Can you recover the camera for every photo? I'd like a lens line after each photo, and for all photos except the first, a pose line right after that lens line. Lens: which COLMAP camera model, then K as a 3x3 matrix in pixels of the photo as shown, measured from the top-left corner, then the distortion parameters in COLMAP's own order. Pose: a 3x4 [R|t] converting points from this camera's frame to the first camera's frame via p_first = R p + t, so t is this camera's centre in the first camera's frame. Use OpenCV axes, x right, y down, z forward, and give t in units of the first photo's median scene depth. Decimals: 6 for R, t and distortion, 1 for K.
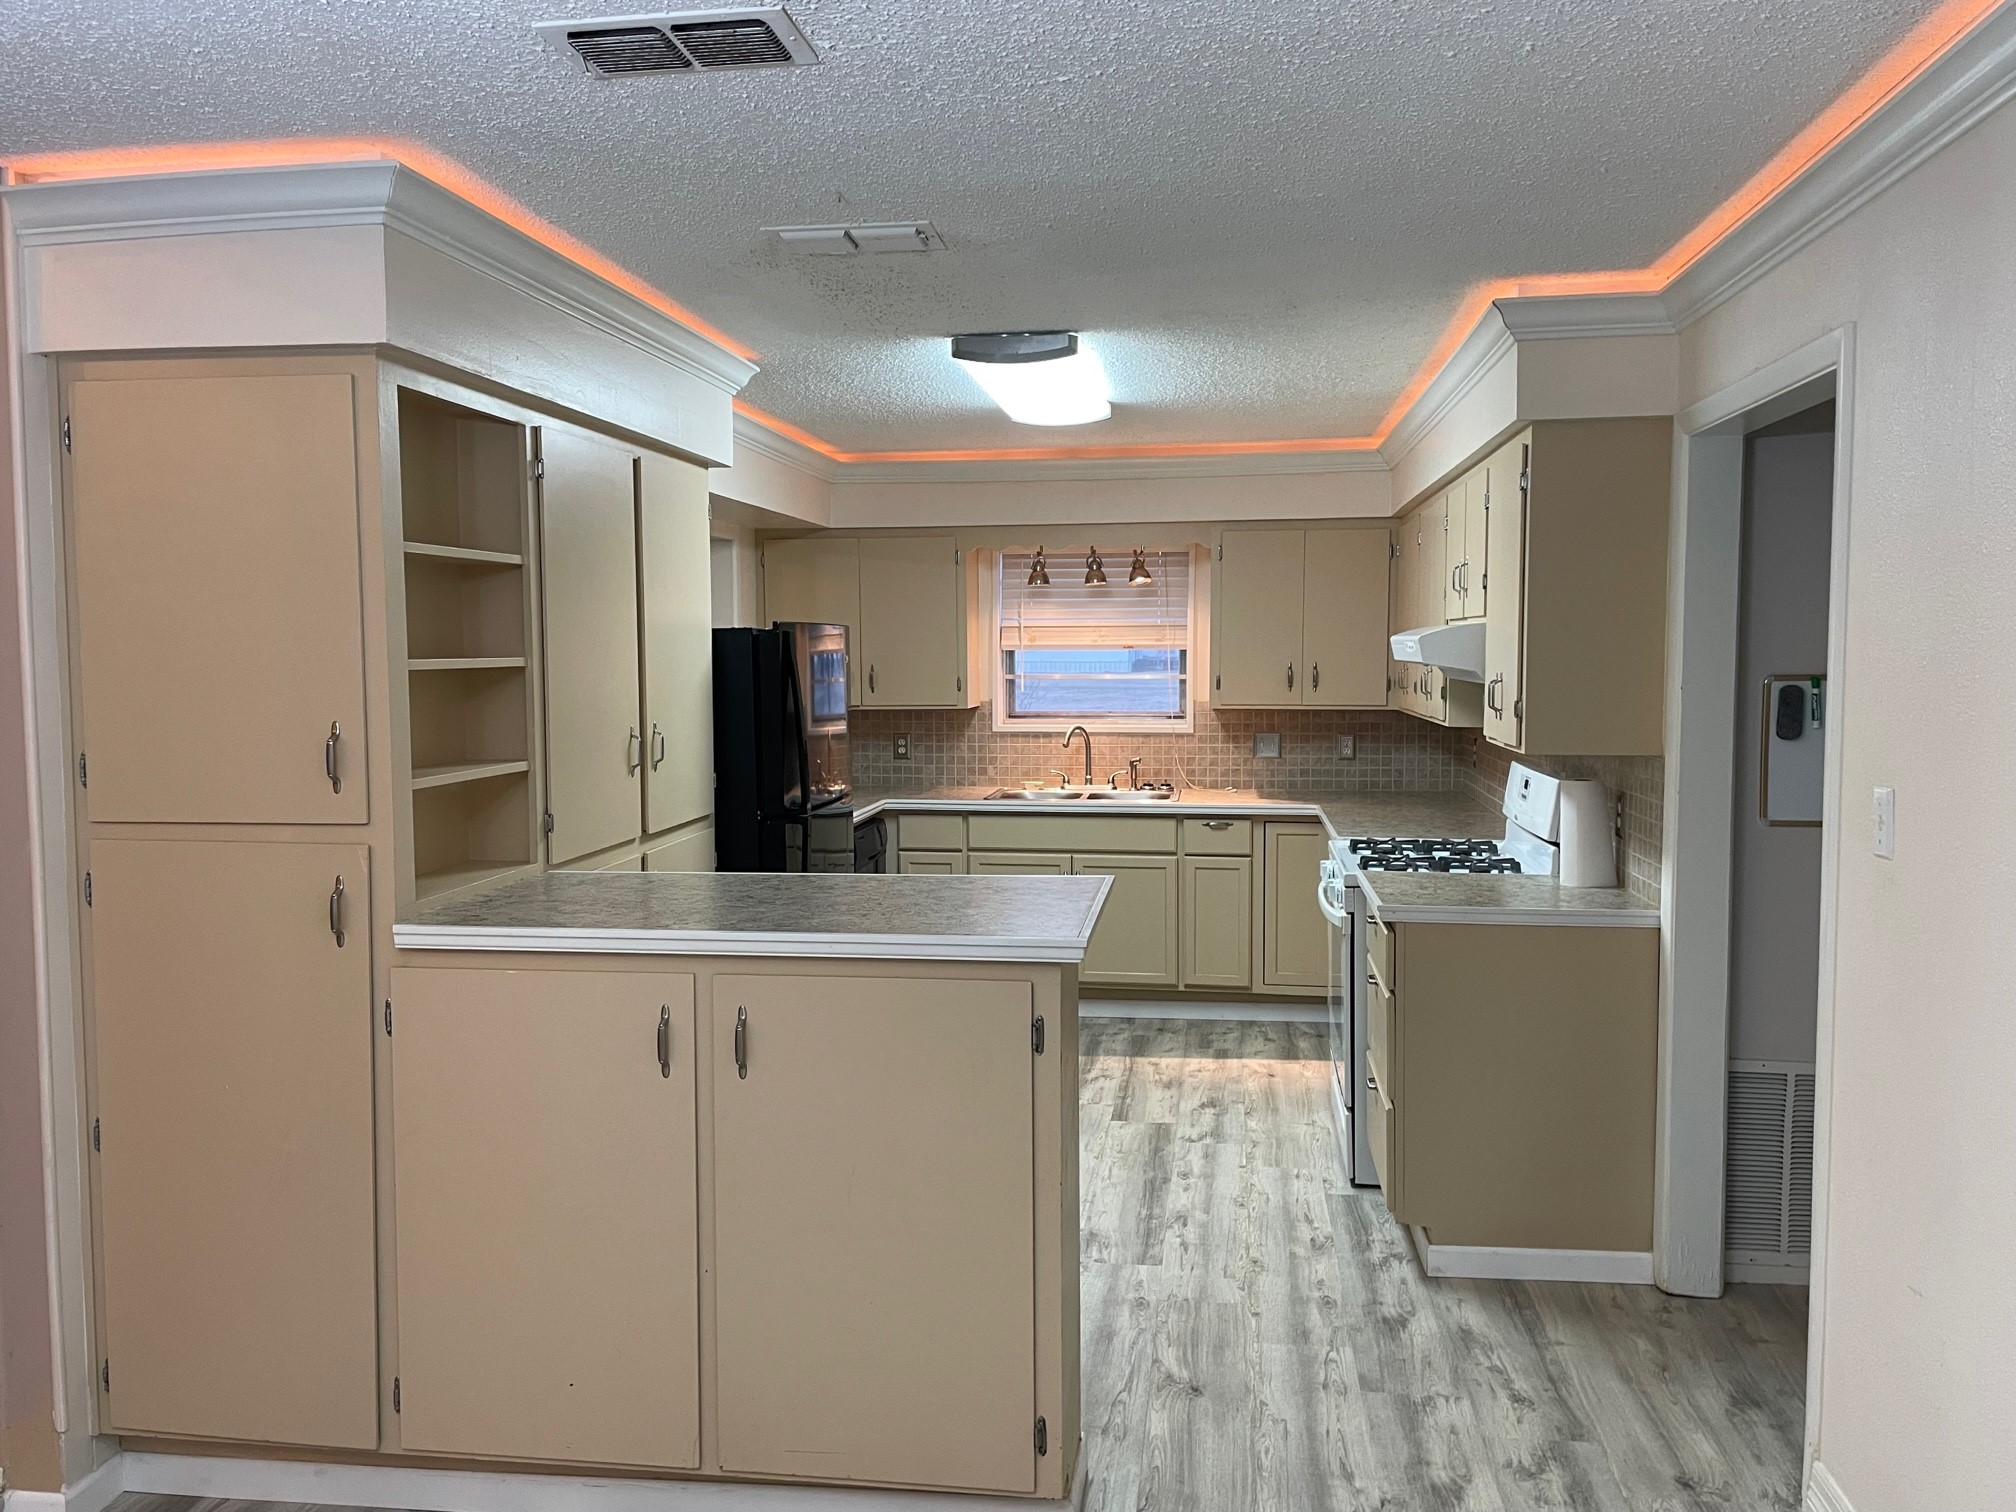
lens RADIAL K [[1533.9, 0, 1008.0], [0, 1533.9, 756.0], [0, 0, 1]] dist [0.102625, -0.000097]
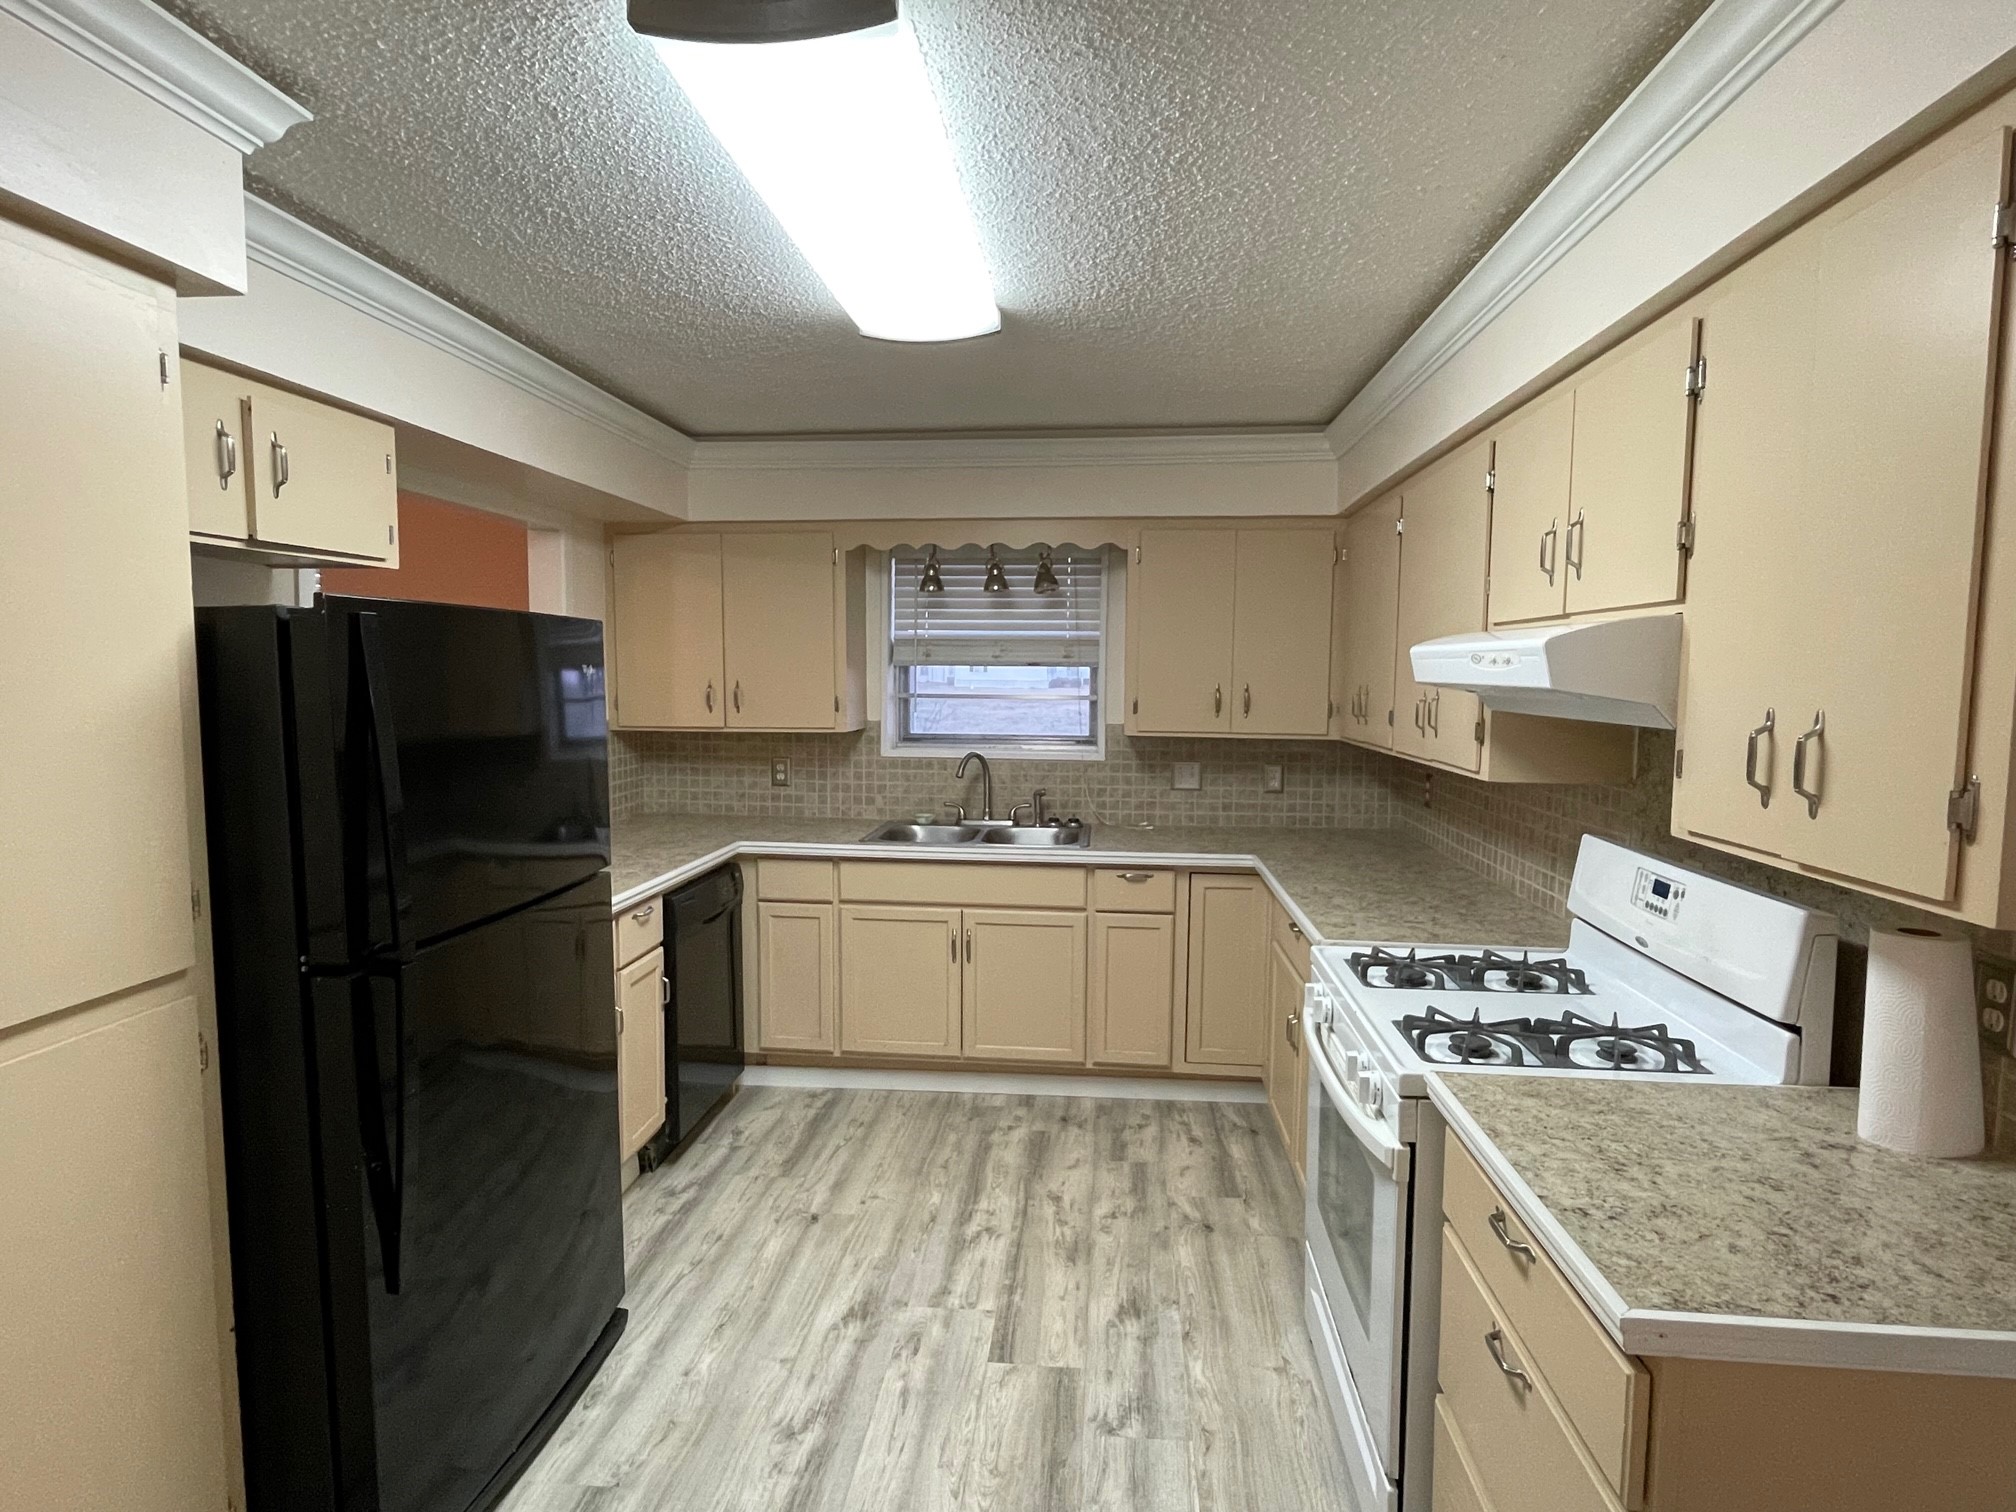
lens RADIAL K [[1014.8, 0, 1008.0], [0, 1014.8, 756.0], [0, 0, 1]] dist [0.000619, 0.000011]
pose [[0.999168, 0.008658, 0.039865, 0.044096], [-0.009162, 0.999880, 0.012488, -0.026914], [-0.039752, -0.012843, 0.999127, 0.446182]]
